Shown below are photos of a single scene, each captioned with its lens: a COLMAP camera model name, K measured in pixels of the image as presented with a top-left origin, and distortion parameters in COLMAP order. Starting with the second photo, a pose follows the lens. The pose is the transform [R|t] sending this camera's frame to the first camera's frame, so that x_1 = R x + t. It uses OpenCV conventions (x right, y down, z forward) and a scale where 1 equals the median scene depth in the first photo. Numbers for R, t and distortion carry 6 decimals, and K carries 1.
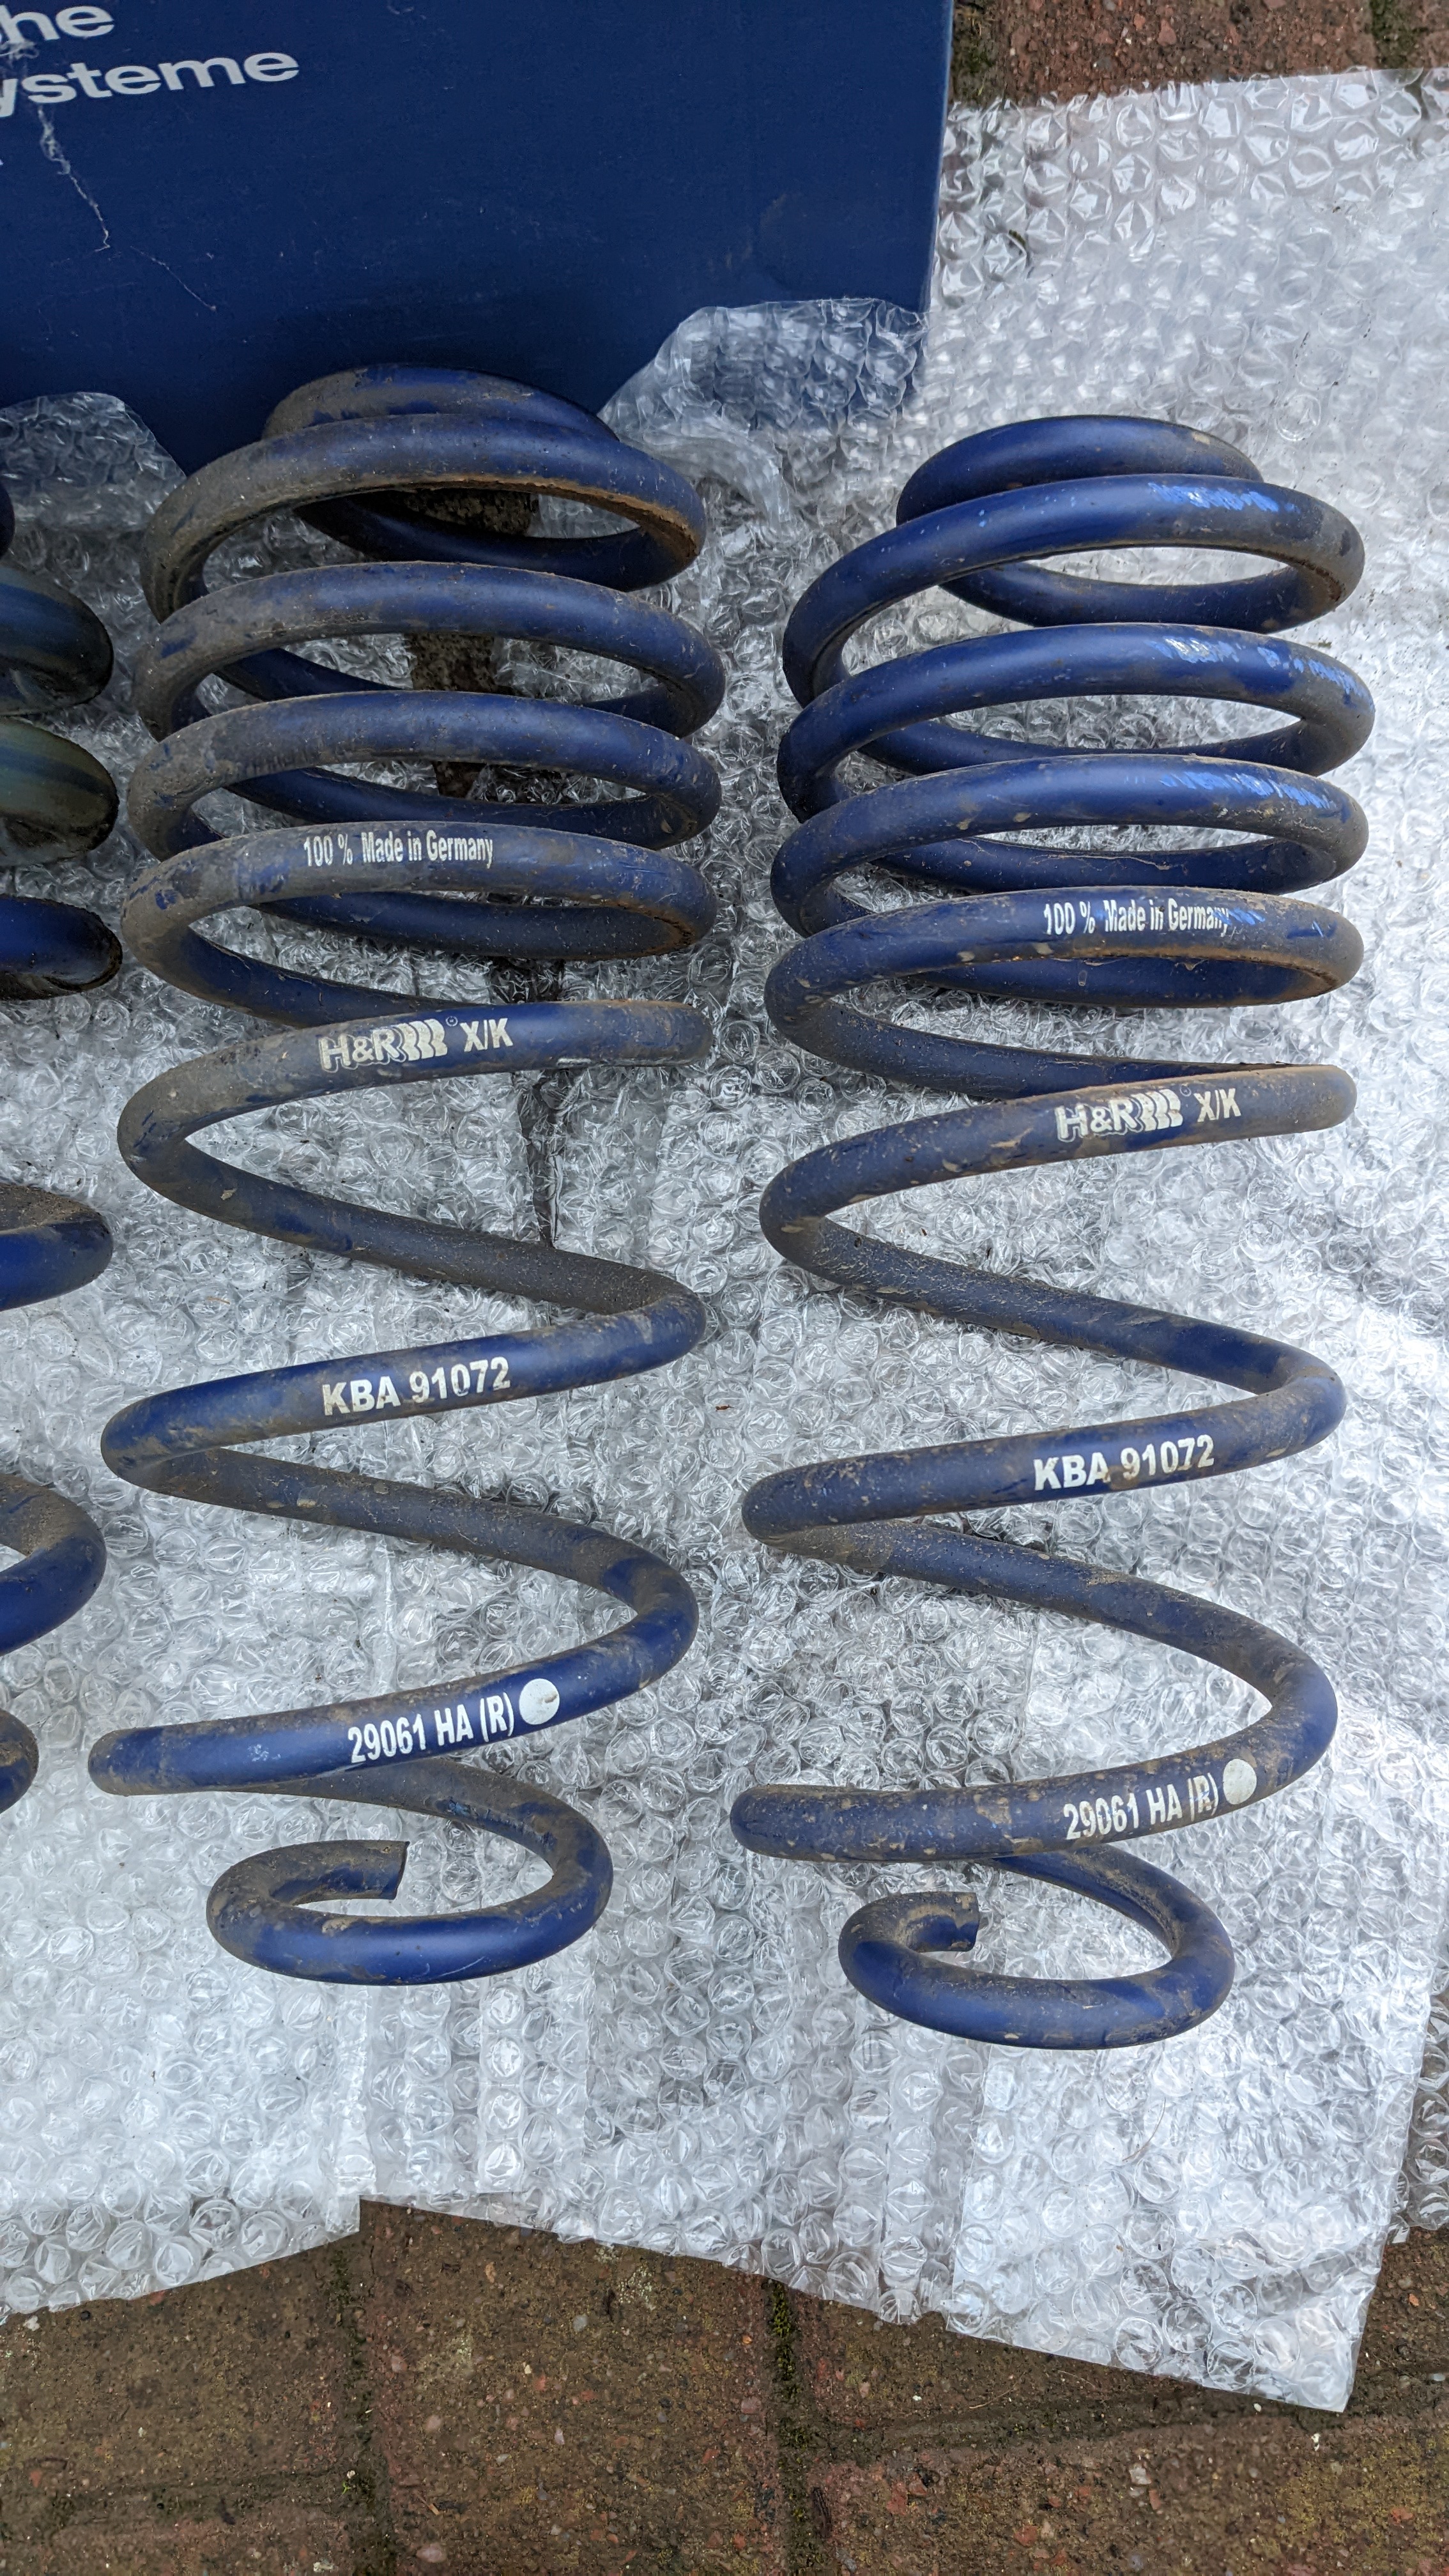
lens RADIAL K [[2003.8, 0, 724.5], [0, 2003.8, 1288.0], [0, 0, 1]] dist [0.055240, -0.105210]
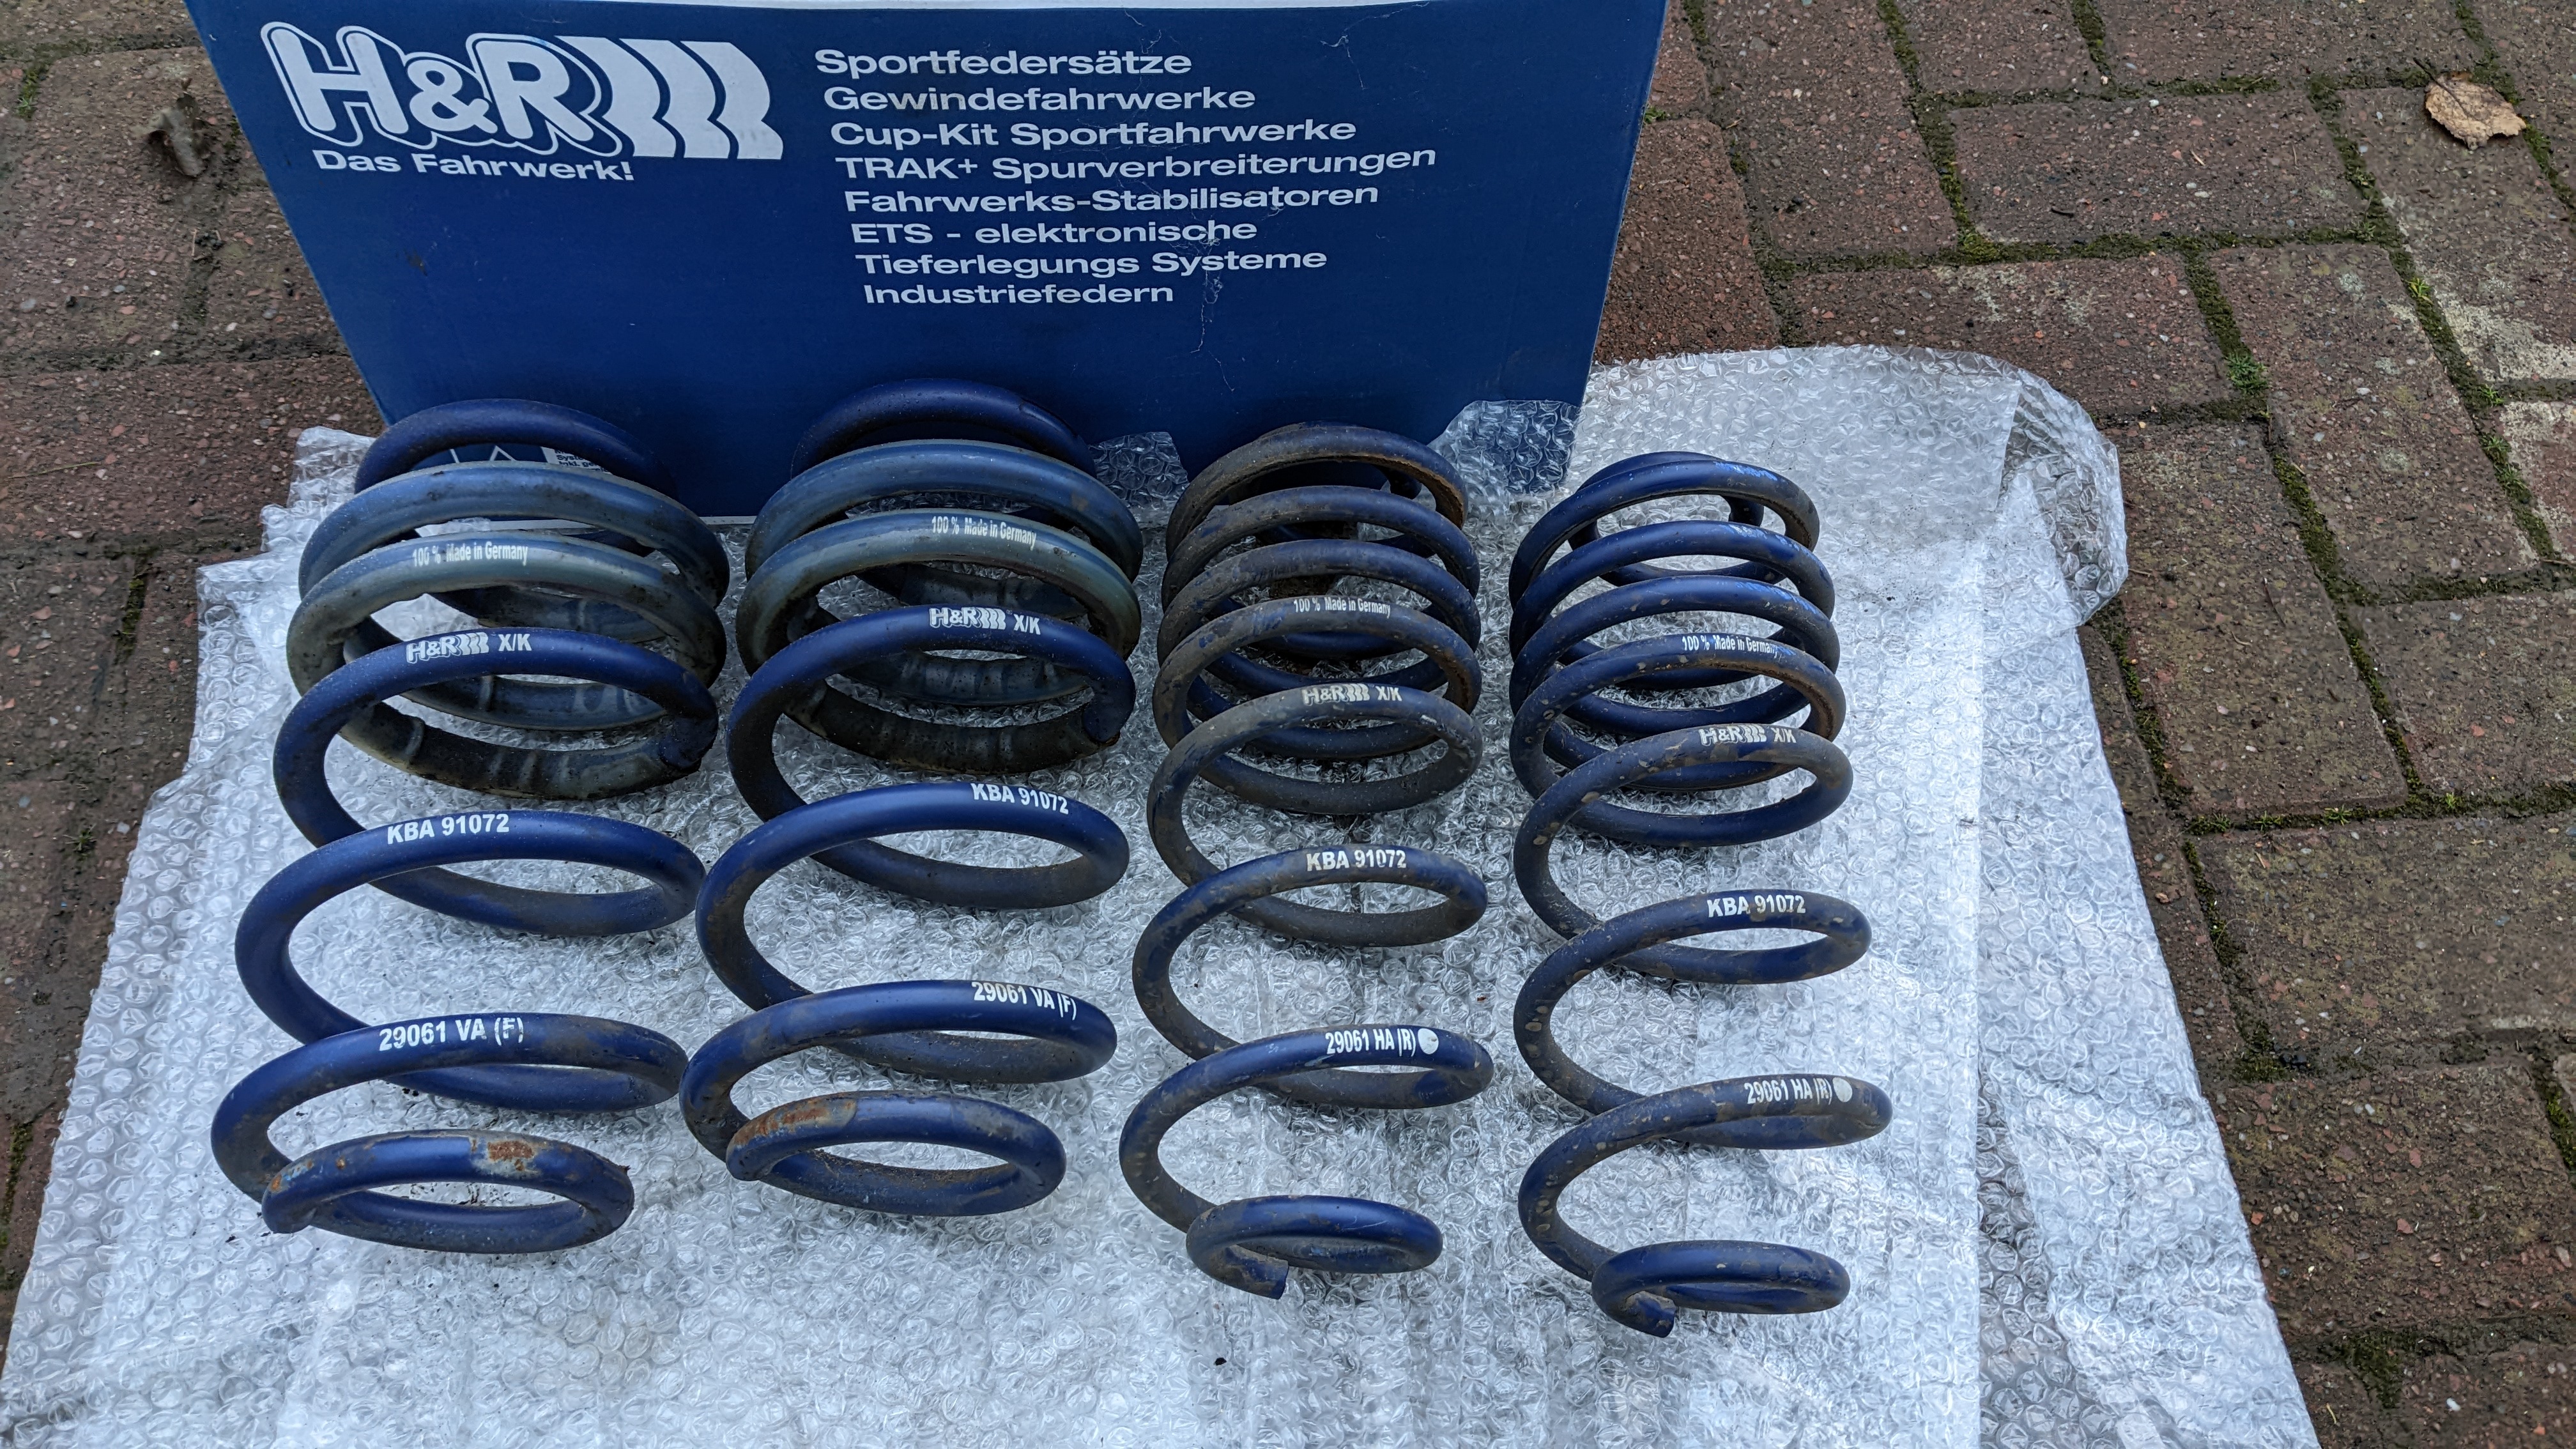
lens RADIAL K [[2003.8, 0, 1288.0], [0, 2003.8, 724.5], [0, 0, 1]] dist [0.055240, -0.105210]
pose [[0.997945, 0.028109, 0.057585, -0.294850], [0.002608, 0.880092, -0.474797, 0.720939], [-0.064026, 0.473971, 0.878209, -0.565111]]
